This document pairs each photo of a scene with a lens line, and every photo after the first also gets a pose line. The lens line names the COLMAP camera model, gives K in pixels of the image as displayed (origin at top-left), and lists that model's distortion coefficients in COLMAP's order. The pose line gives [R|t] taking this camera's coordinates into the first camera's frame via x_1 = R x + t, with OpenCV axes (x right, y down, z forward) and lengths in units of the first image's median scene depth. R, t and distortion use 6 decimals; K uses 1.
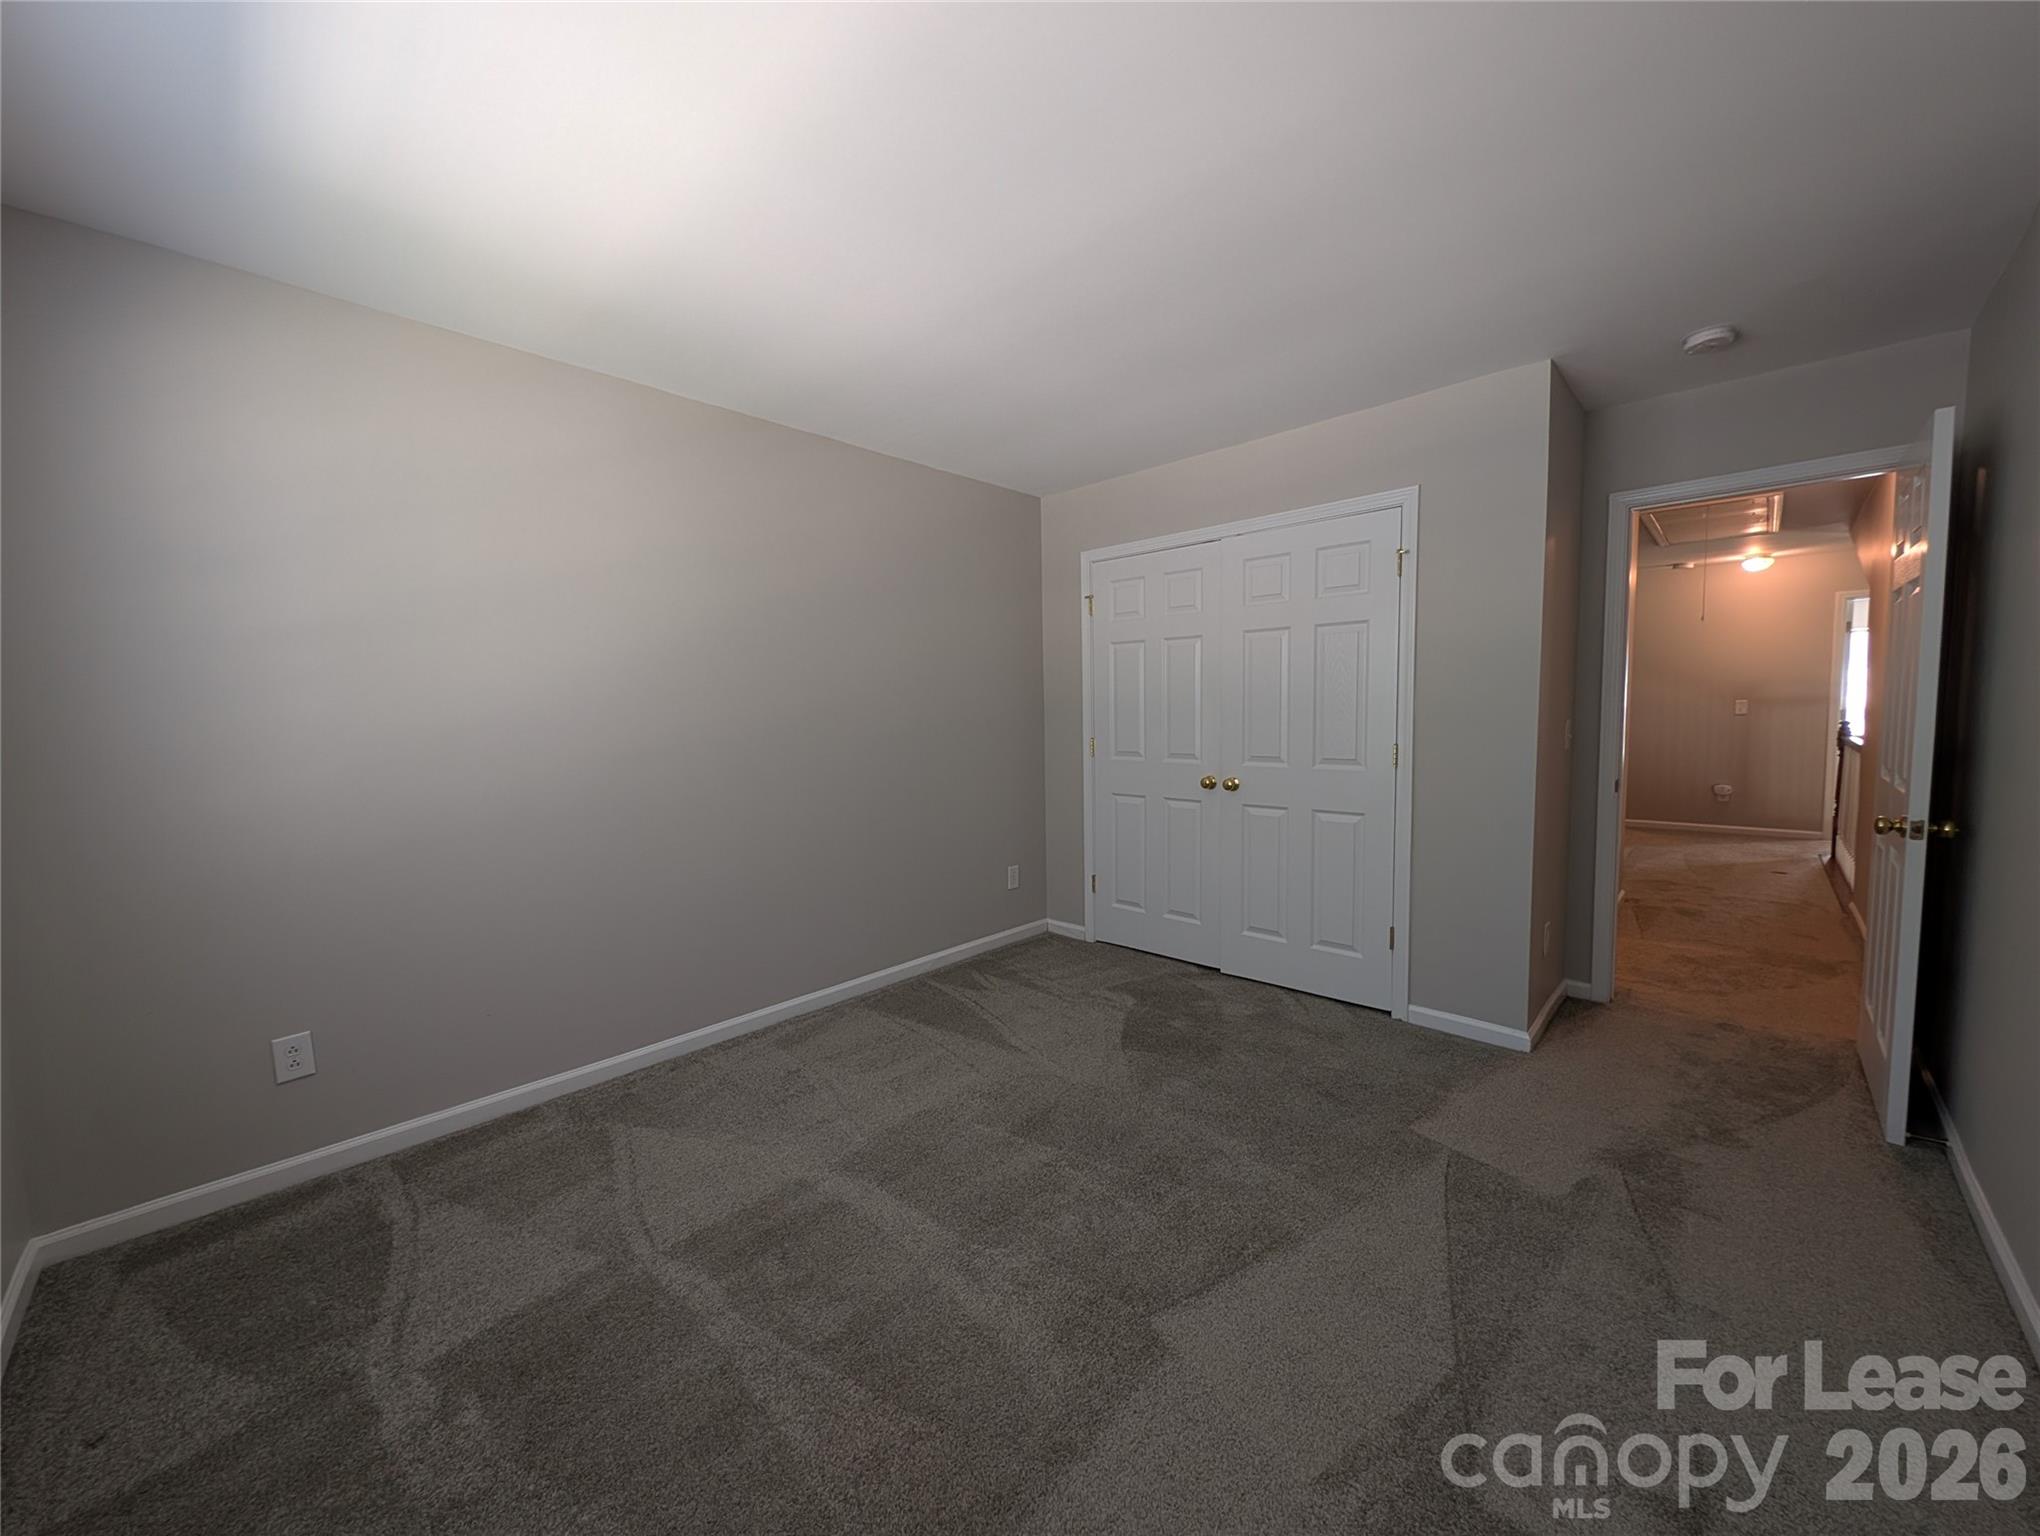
lens RADIAL K [[763.7, 0, 1018.1], [0, 763.7, 756.1], [0, 0, 1]] dist [-0.000470, -0.001320]
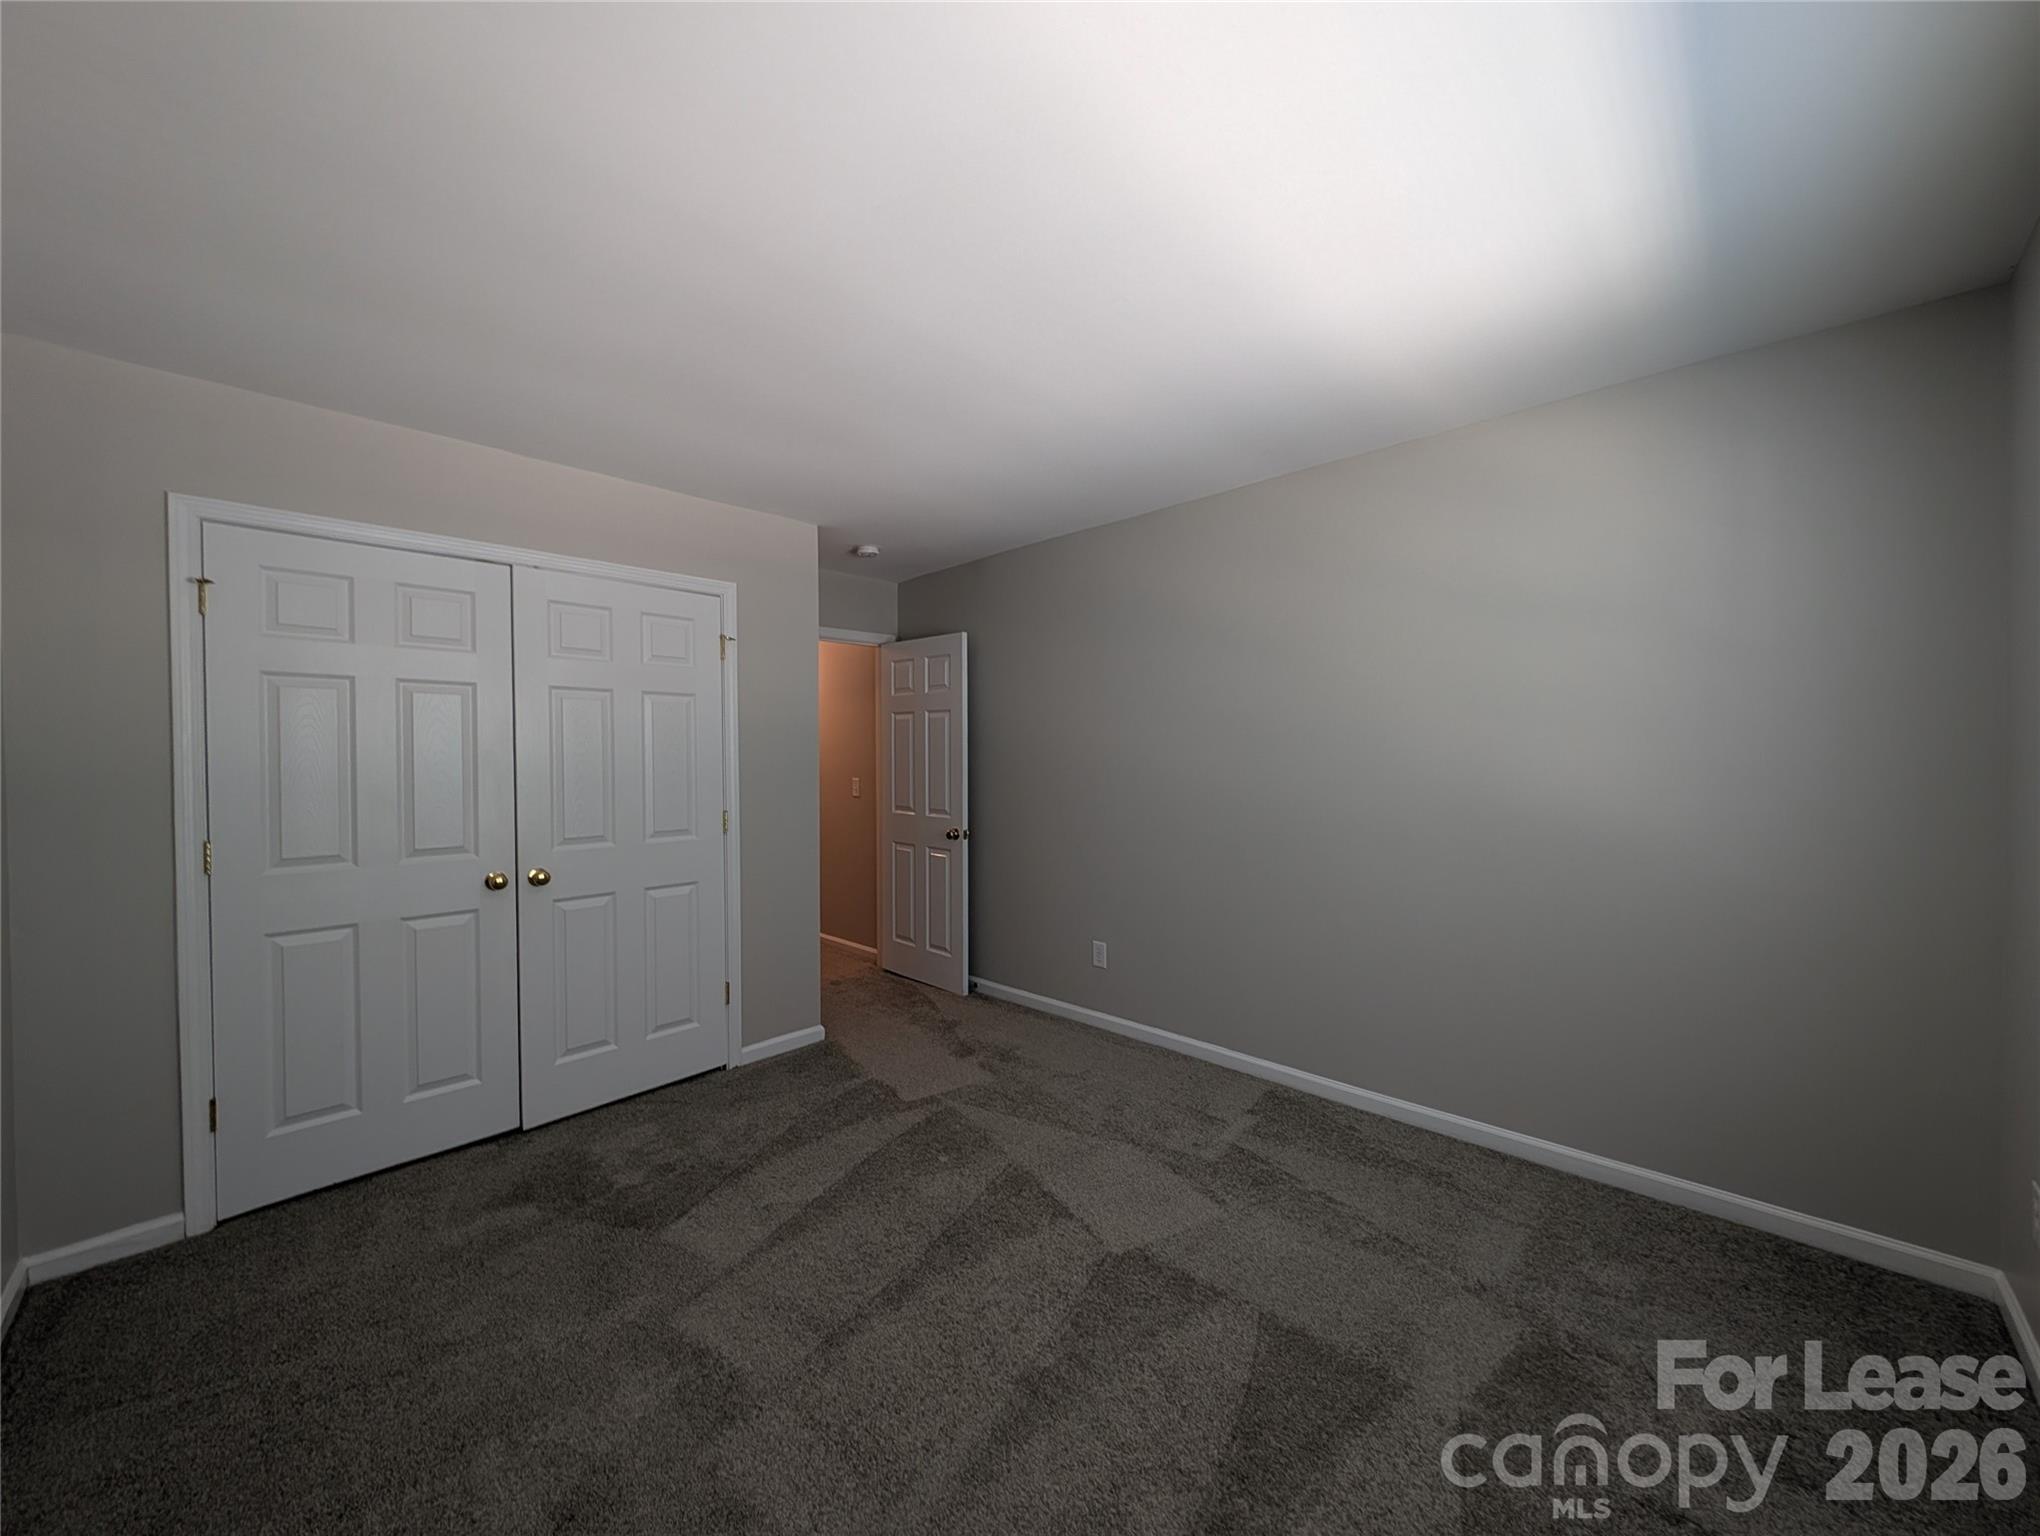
lens RADIAL K [[763.7, 0, 1007.9], [0, 763.7, 767.8], [0, 0, 1]] dist [-0.000470, -0.001320]
pose [[0.010340, 0.013202, 0.999859, -0.547312], [0.084396, 0.996334, -0.014028, -0.025953], [-0.996379, 0.084529, 0.009188, 0.543540]]
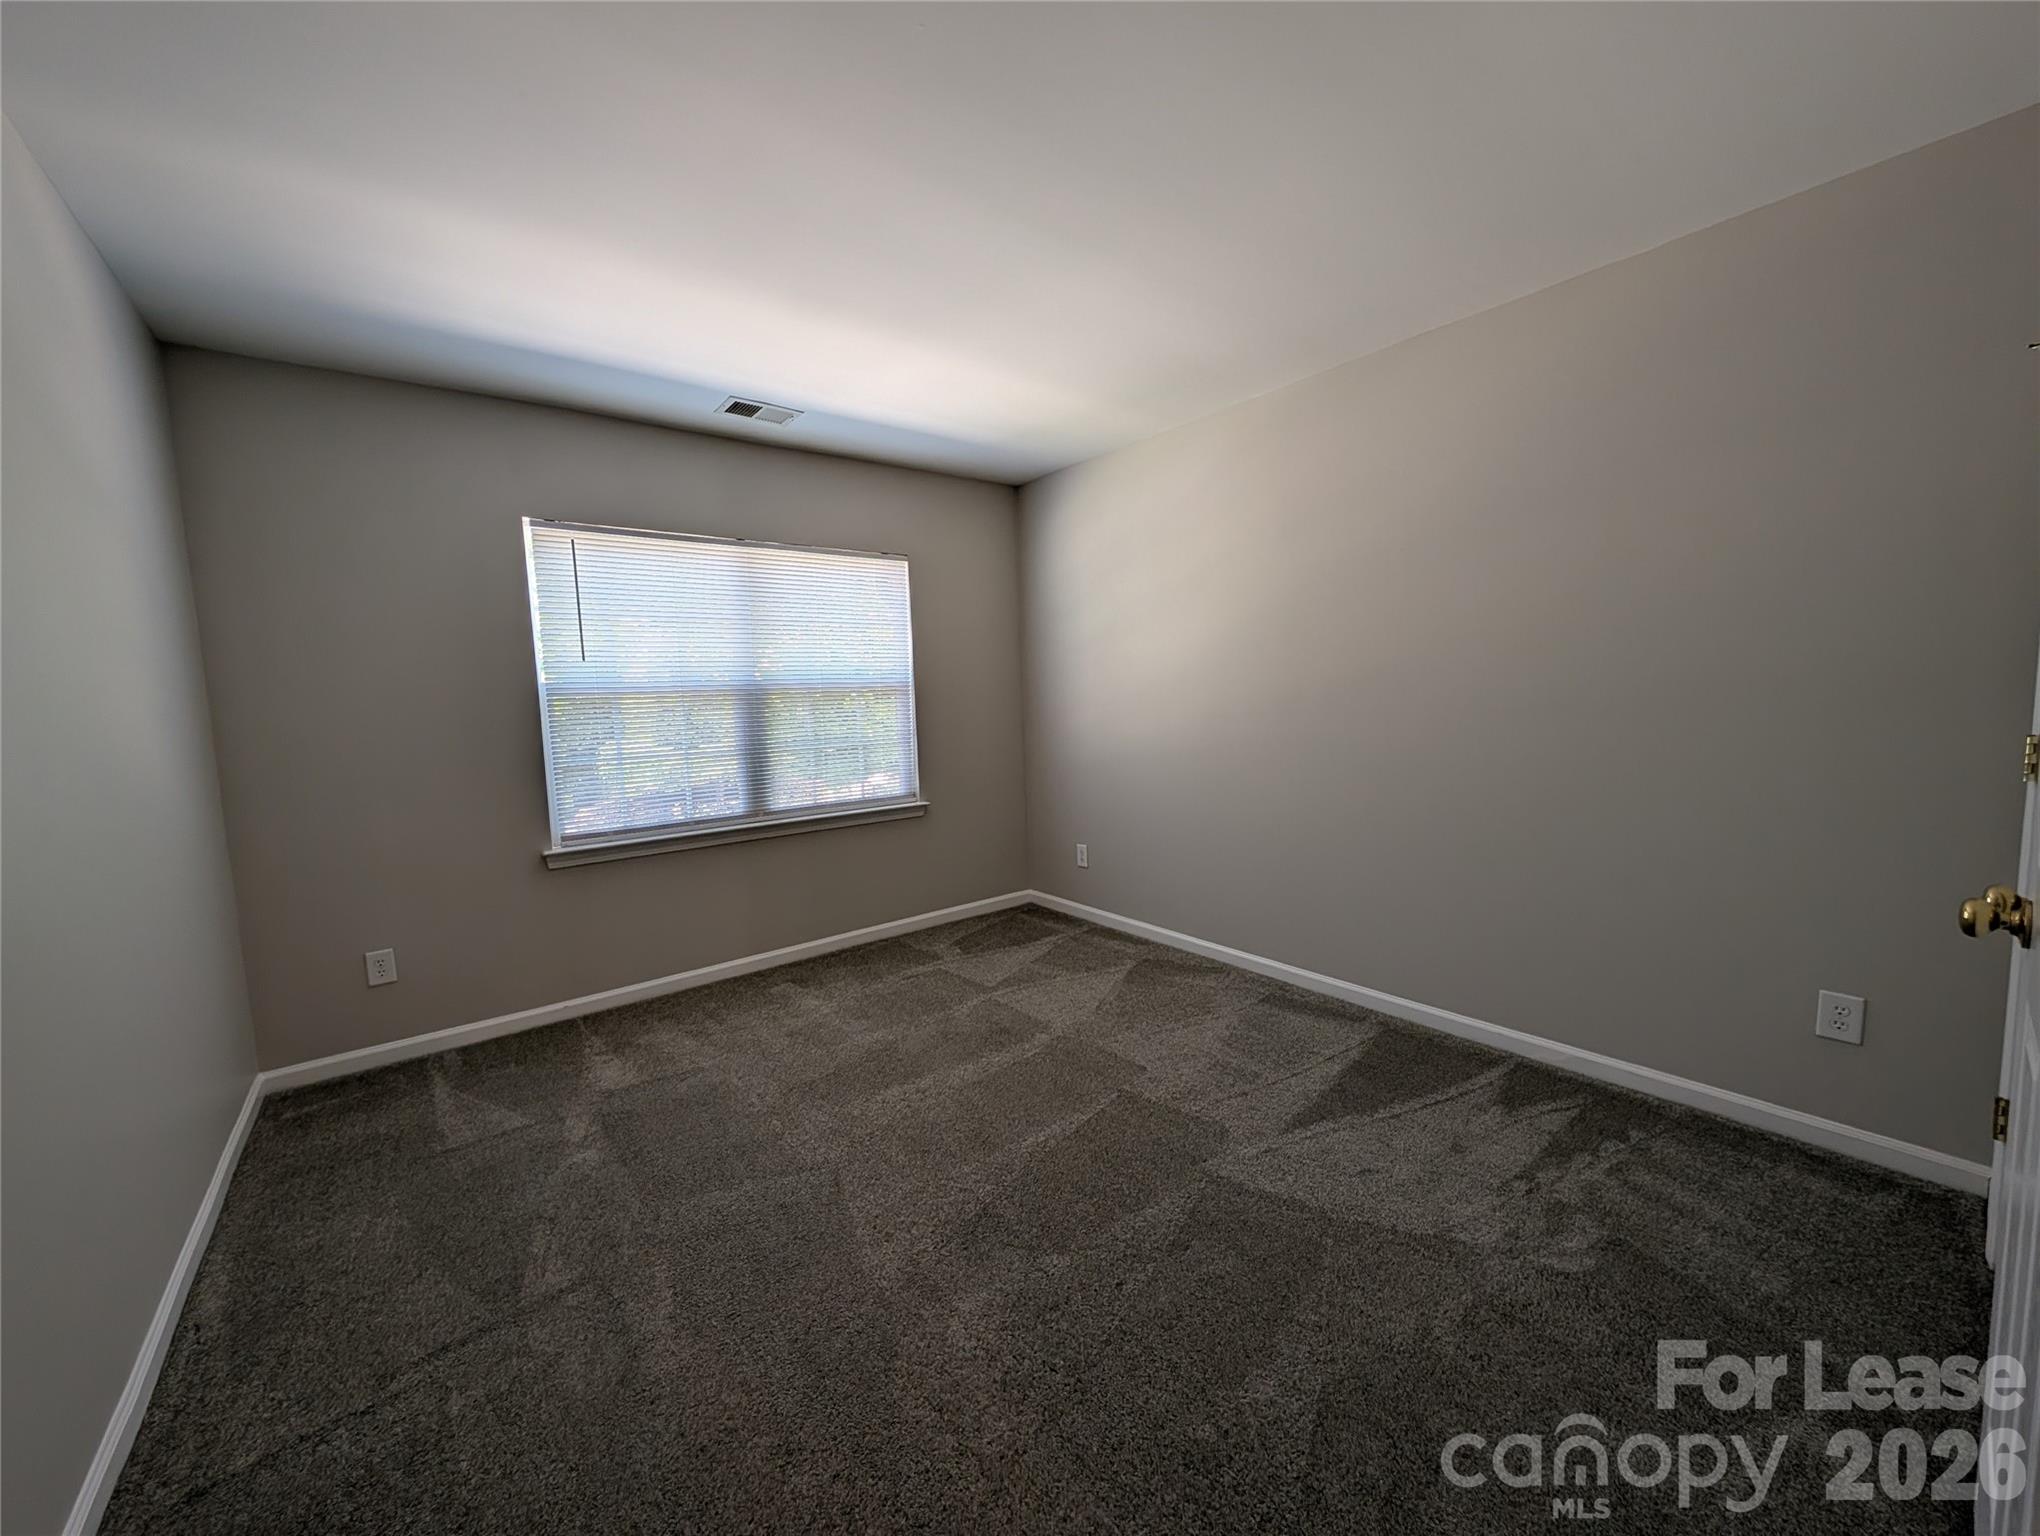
lens RADIAL K [[763.7, 0, 1021.3], [0, 763.7, 760.9], [0, 0, 1]] dist [-0.000470, -0.001320]
pose [[-0.138705, 0.111840, -0.983998, 0.676195], [-0.027022, 0.992805, 0.116650, -0.055036], [0.989965, 0.042770, -0.134685, 0.731984]]
